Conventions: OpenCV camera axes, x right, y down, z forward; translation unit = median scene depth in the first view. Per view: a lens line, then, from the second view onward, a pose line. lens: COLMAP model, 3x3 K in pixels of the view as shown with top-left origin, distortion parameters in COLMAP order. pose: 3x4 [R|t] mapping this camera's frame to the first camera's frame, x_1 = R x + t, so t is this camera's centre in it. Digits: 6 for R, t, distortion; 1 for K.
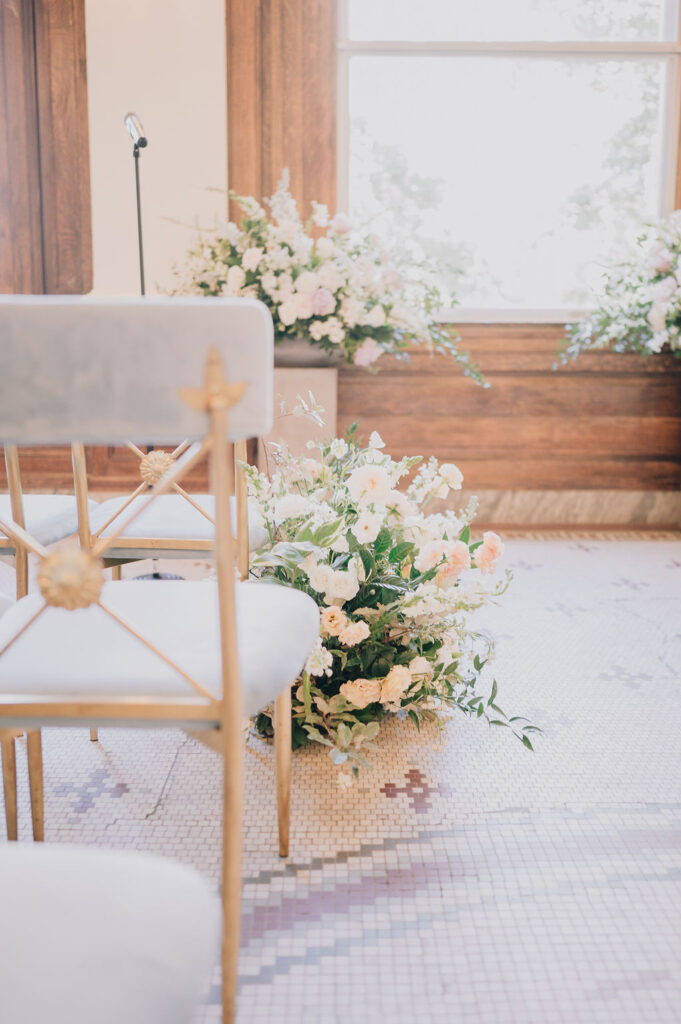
lens RADIAL K [[983.7, 0, 340.5], [0, 983.7, 512.0], [0, 0, 1]] dist [0.000050, -0.007112]
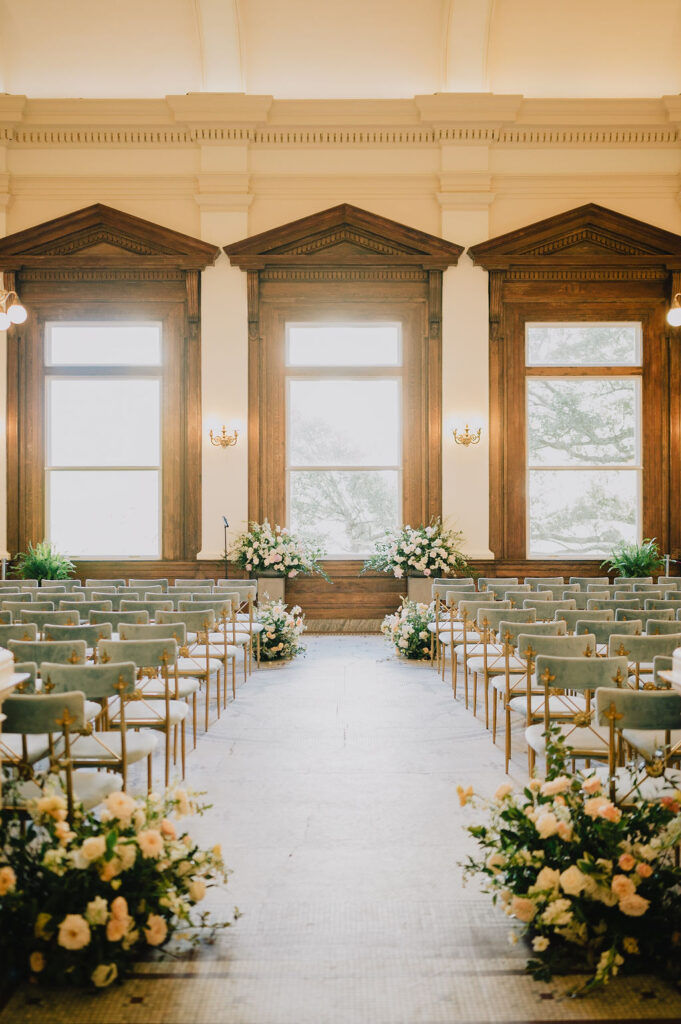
lens RADIAL K [[983.7, 0, 340.5], [0, 983.7, 512.0], [0, 0, 1]] dist [0.000050, -0.007112]
pose [[0.999936, -0.007885, -0.008118, 0.190668], [0.006437, 0.986260, -0.165072, 0.149770], [0.009308, 0.165009, 0.986248, -1.949803]]
